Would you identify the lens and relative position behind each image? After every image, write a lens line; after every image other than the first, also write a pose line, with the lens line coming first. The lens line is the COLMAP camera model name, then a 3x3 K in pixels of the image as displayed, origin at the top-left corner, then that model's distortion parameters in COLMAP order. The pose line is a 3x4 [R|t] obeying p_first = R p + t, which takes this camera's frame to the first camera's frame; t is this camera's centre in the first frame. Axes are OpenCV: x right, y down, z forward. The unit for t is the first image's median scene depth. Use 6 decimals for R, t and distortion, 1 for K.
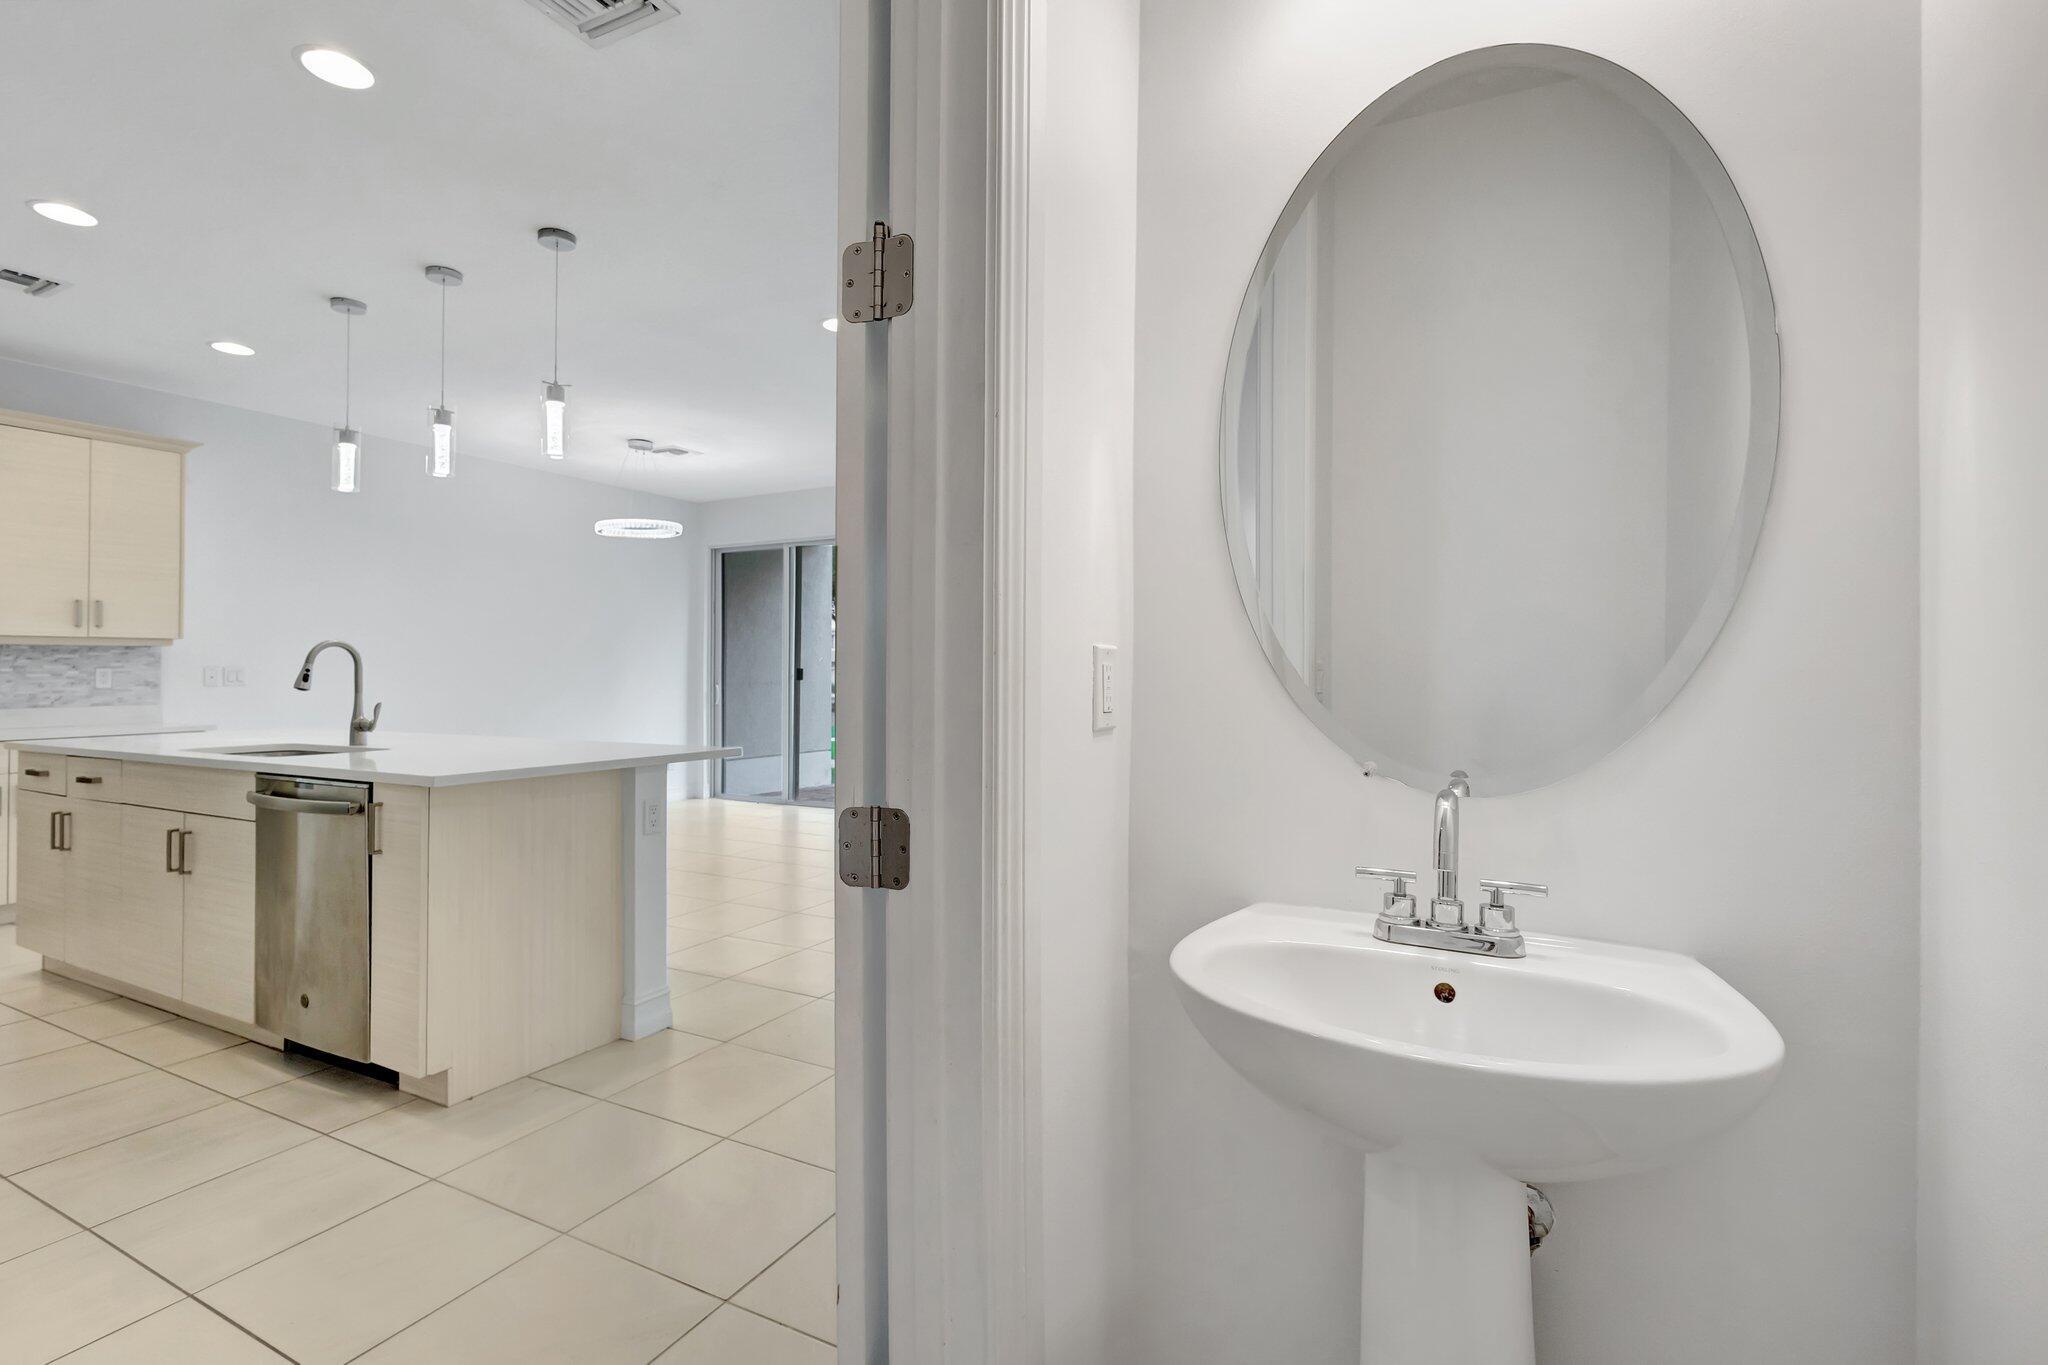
lens RADIAL K [[934.1, 0, 1043.7], [0, 934.1, 675.1], [0, 0, 1]] dist [0.002668, -0.007144]
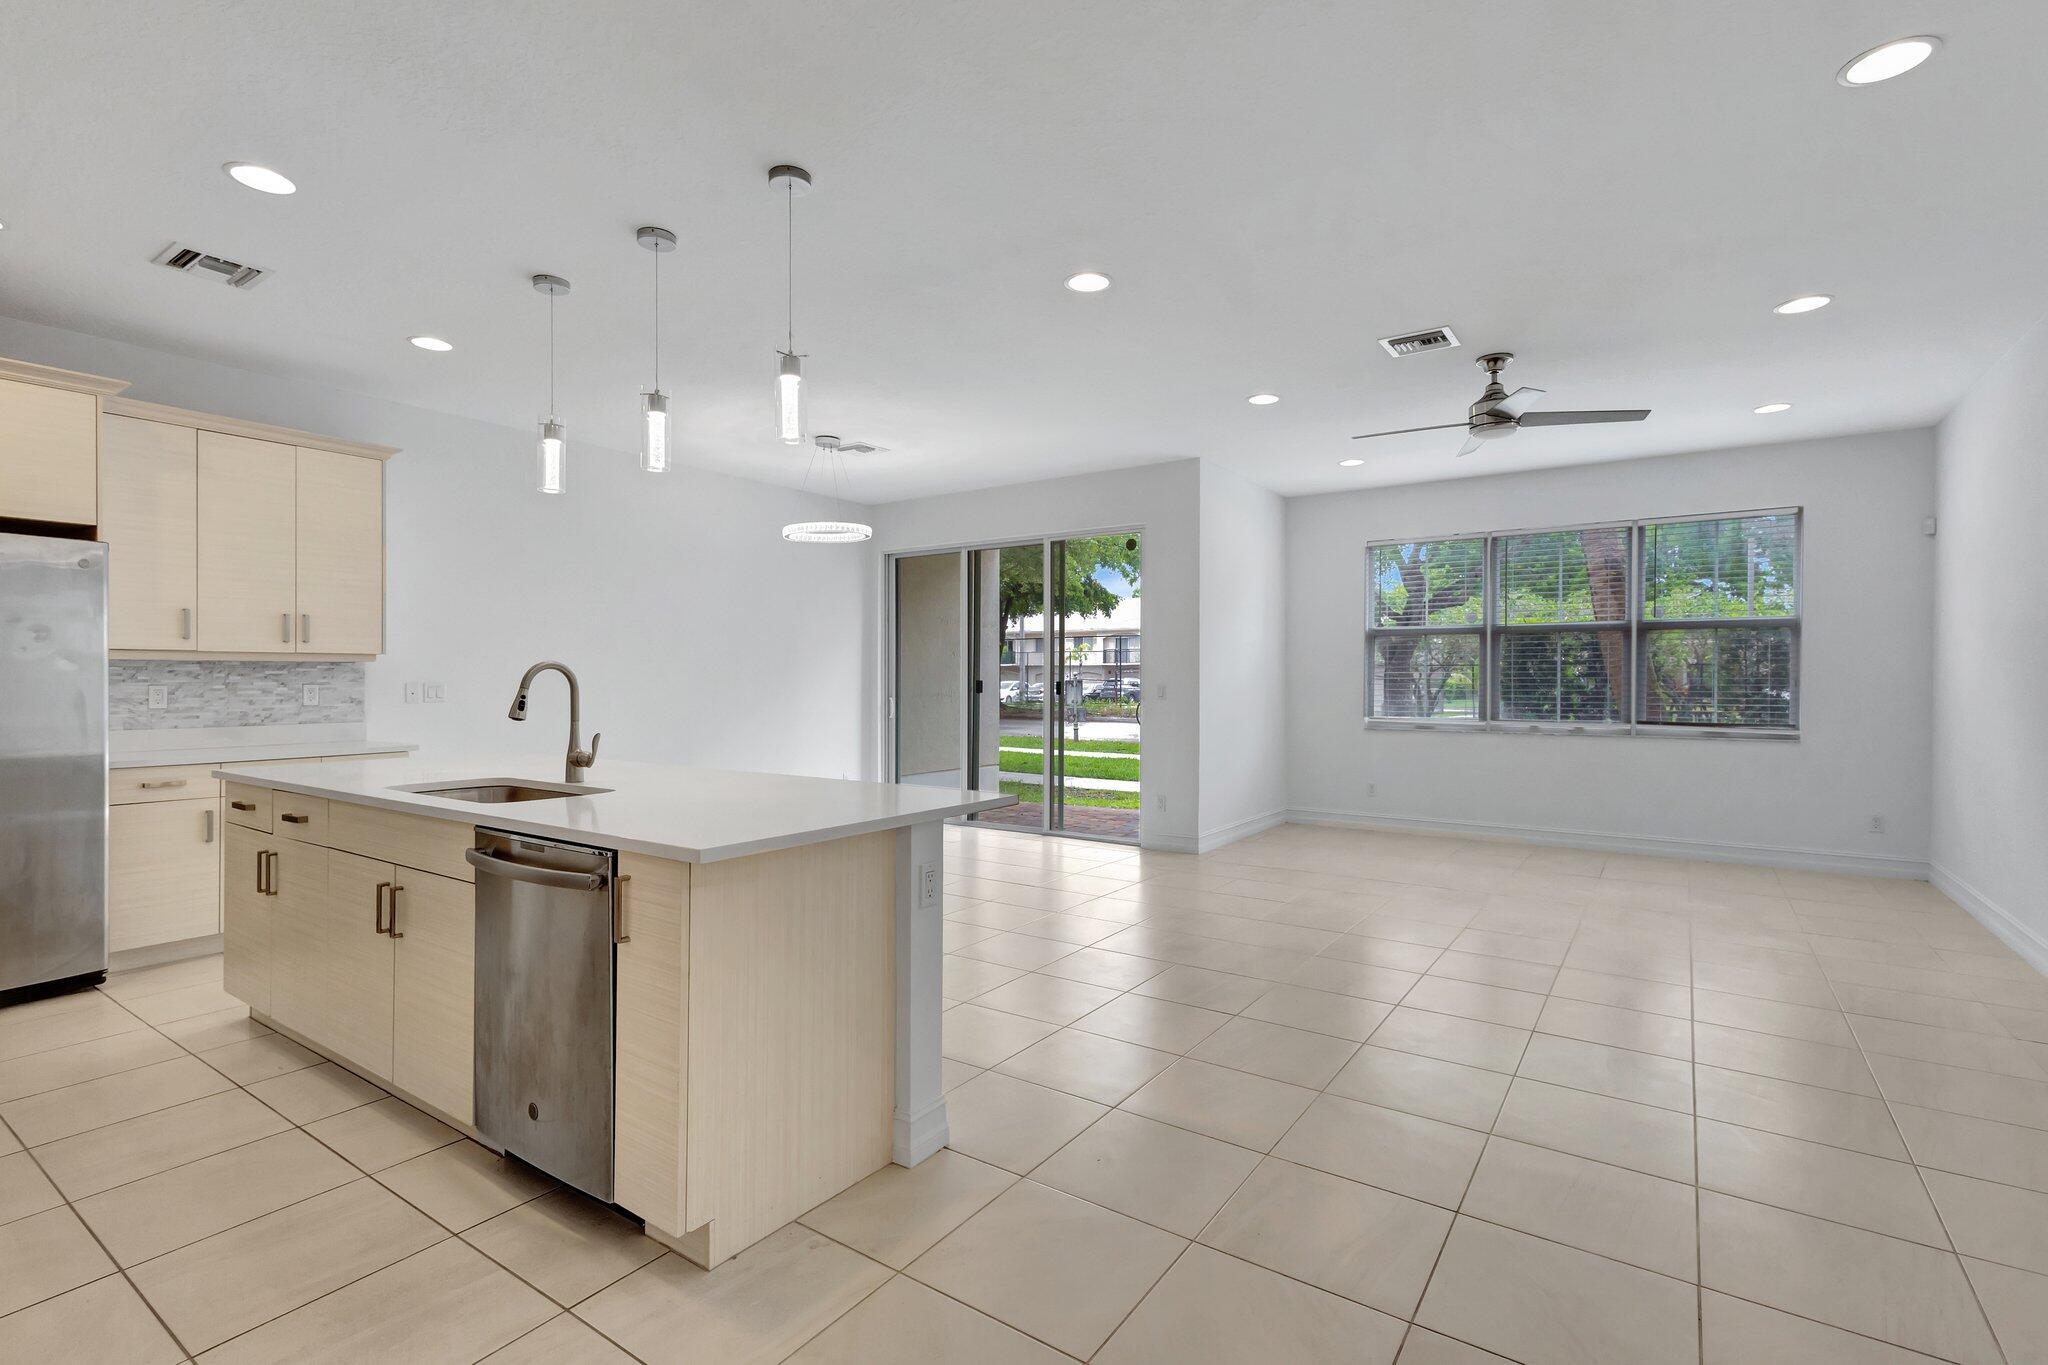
lens RADIAL K [[934.1, 0, 1040.0], [0, 934.1, 692.4], [0, 0, 1]] dist [0.002668, -0.007144]
pose [[0.991573, 0.003831, -0.129495, -0.196838], [-0.002116, 0.999908, 0.013378, -0.020594], [0.129534, -0.012991, 0.991490, 0.200603]]
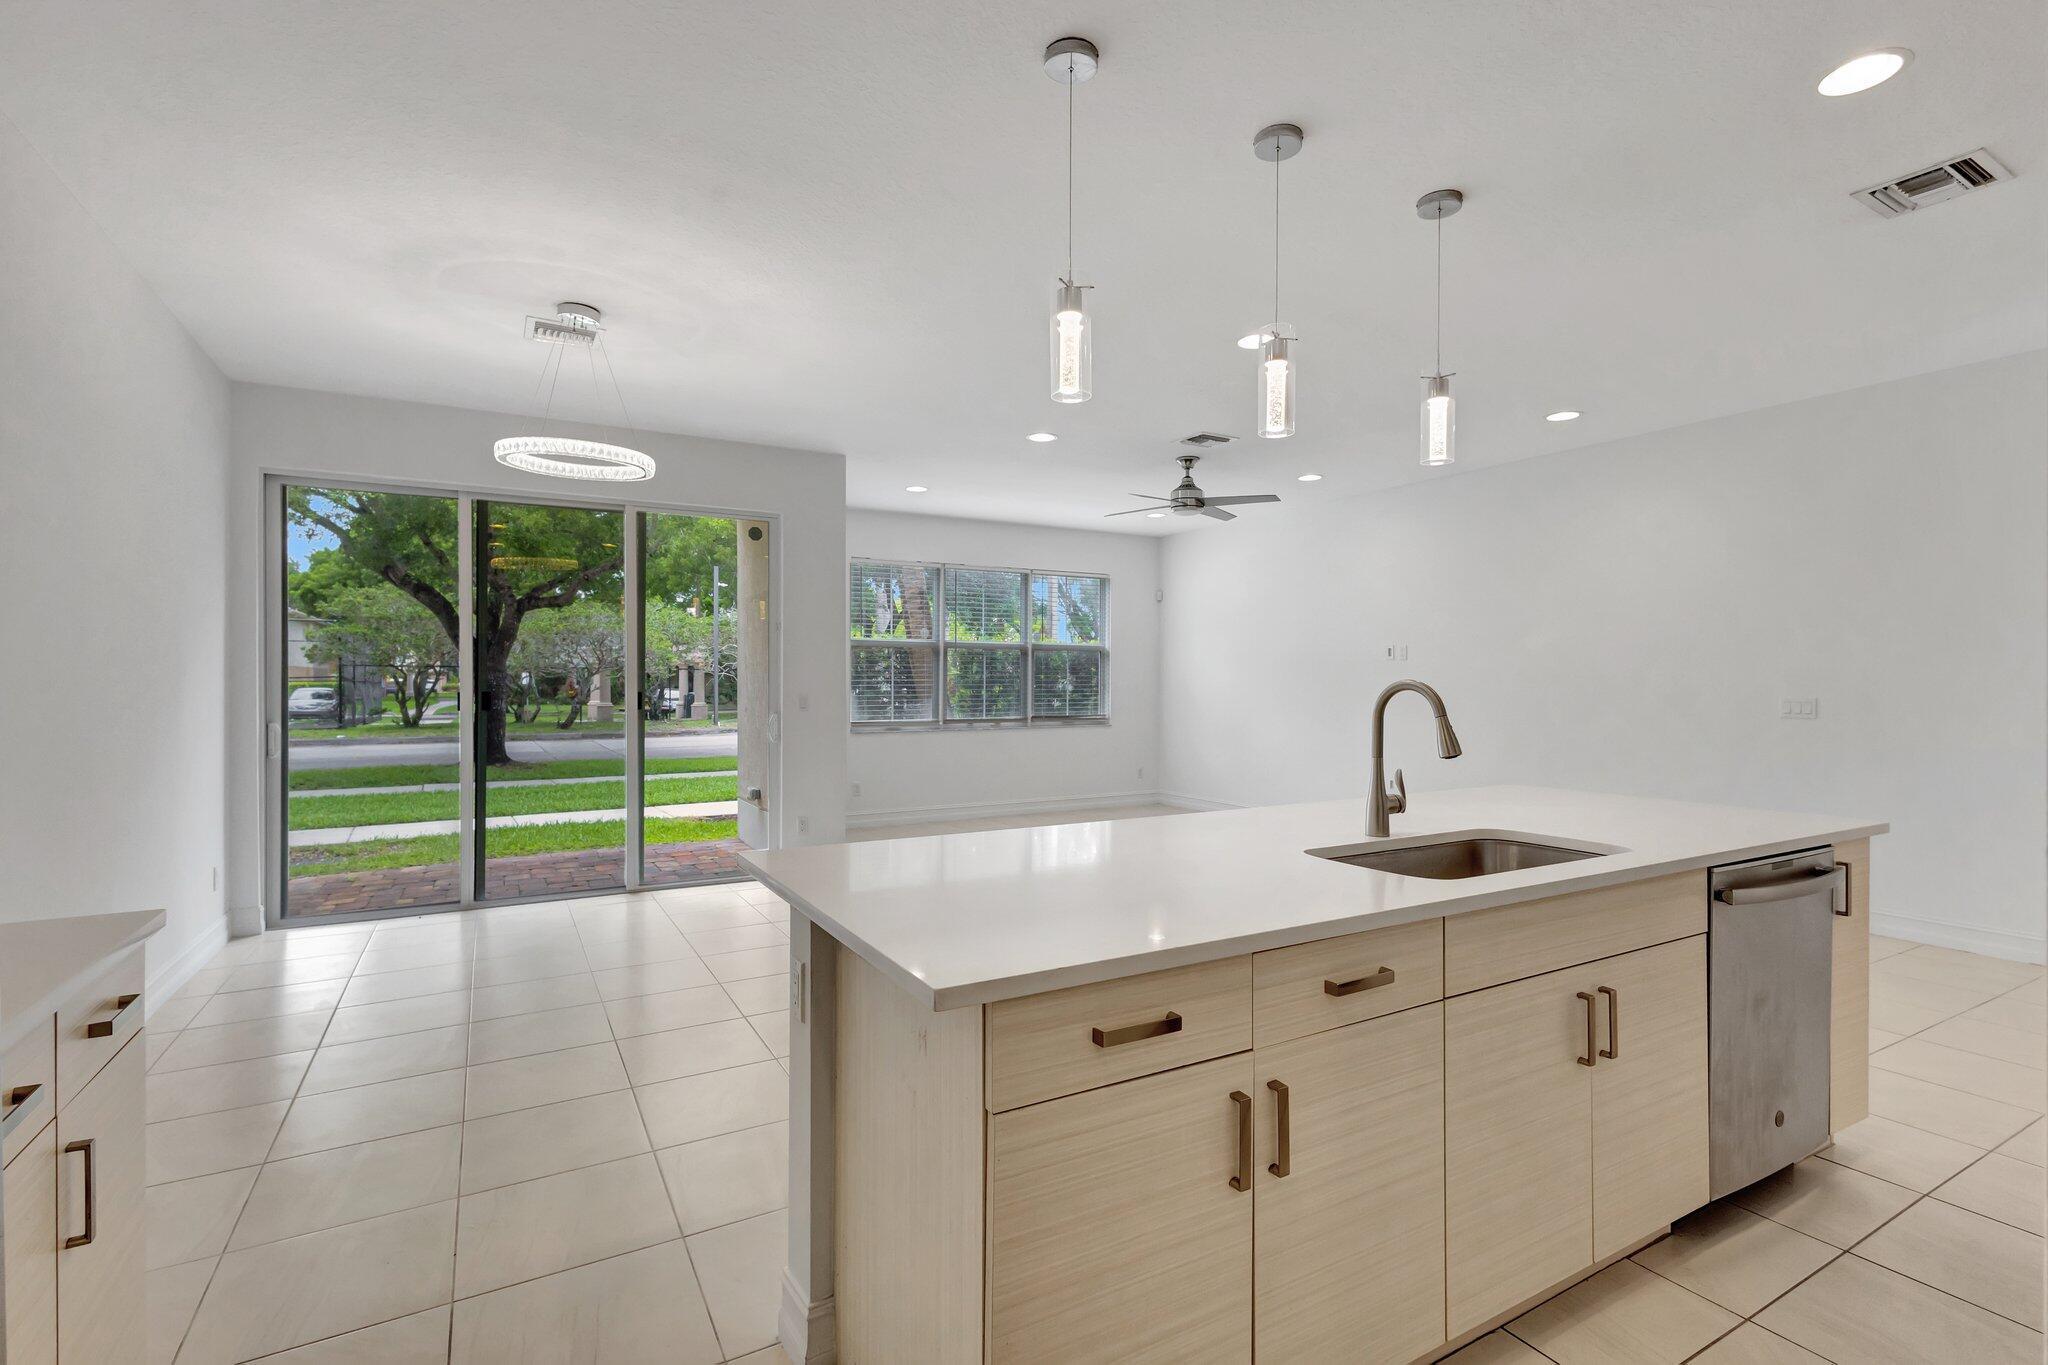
lens RADIAL K [[934.1, 0, 1021.9], [0, 934.1, 686.2], [0, 0, 1]] dist [0.002668, -0.007144]
pose [[0.554563, 0.005334, 0.832125, -1.449288], [-0.009100, 0.999959, -0.000345, -0.029993], [-0.832092, -0.007381, 0.554588, 0.851270]]
